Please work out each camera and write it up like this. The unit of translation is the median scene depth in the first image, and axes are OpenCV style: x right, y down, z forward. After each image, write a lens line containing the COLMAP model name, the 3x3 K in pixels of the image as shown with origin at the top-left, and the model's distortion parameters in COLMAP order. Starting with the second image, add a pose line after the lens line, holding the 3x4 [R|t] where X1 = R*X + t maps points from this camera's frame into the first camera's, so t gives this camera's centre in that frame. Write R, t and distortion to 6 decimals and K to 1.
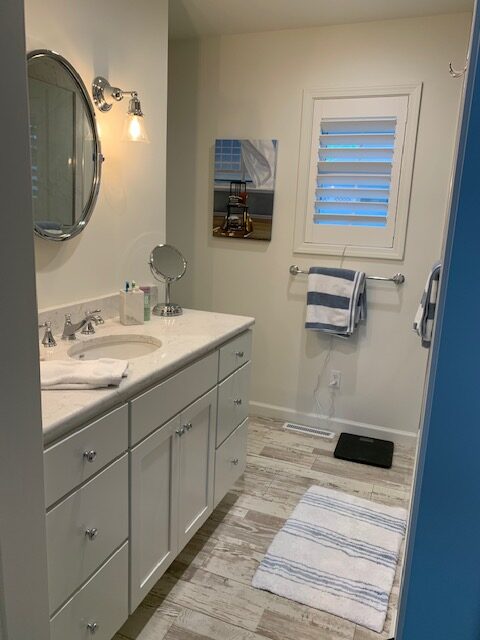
lens RADIAL K [[486.8, 0, 239.1], [0, 486.8, 311.1], [0, 0, 1]] dist [0.035108, -0.036576]
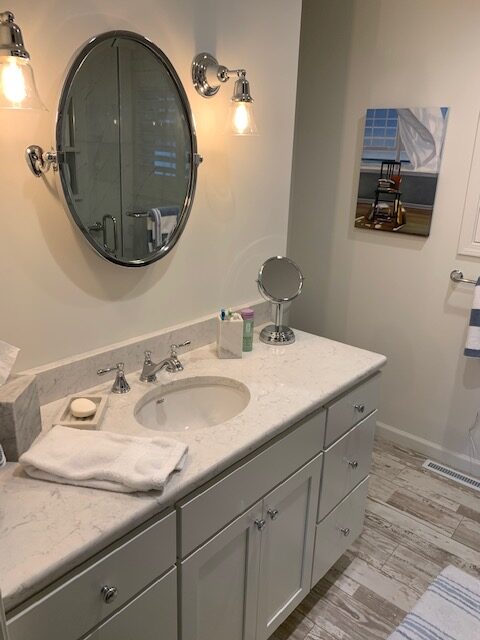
lens RADIAL K [[486.8, 0, 239.1], [0, 486.8, 311.1], [0, 0, 1]] dist [0.035108, -0.036576]
pose [[0.945896, 0.084772, -0.313200, 0.044011], [-0.056256, 0.993495, 0.099005, -0.113311], [0.319556, -0.076029, 0.944512, 0.185611]]
